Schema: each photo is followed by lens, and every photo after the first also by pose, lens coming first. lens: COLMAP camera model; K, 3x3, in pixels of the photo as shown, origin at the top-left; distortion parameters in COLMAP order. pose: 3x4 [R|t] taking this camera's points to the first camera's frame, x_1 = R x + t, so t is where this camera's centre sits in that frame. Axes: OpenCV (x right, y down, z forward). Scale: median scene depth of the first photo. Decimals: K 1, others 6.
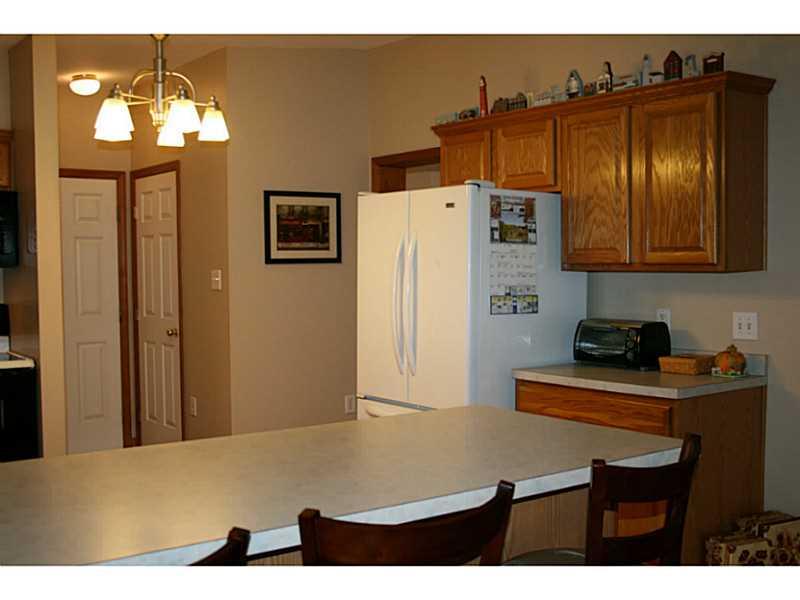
lens RADIAL K [[949.3, 0, 400.0], [0, 949.3, 300.0], [0, 0, 1]] dist [-0.044873, -0.007607]
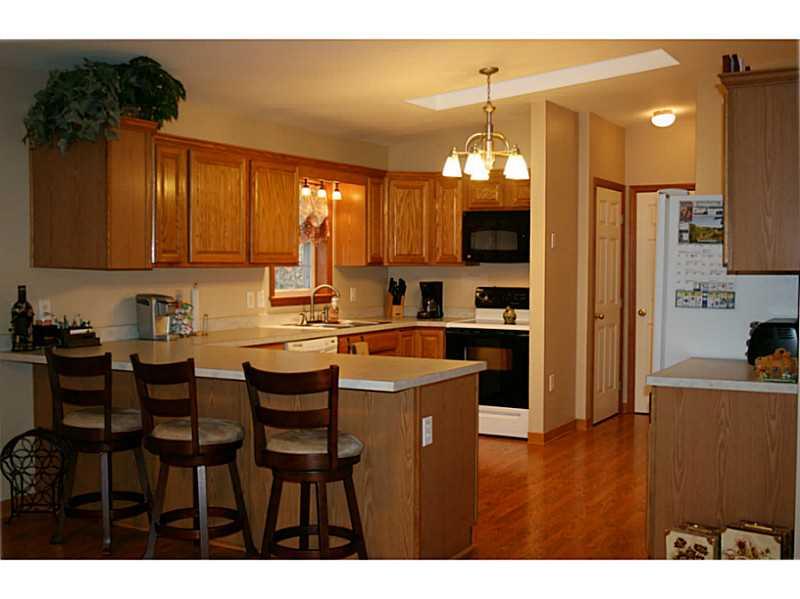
lens RADIAL K [[949.3, 0, 400.0], [0, 949.3, 299.5], [0, 0, 1]] dist [-0.044873, -0.007607]
pose [[0.404978, 0.043464, -0.913293, 0.985599], [-0.035969, 0.998854, 0.031586, -0.017187], [0.913619, 0.020058, 0.406077, 0.235976]]
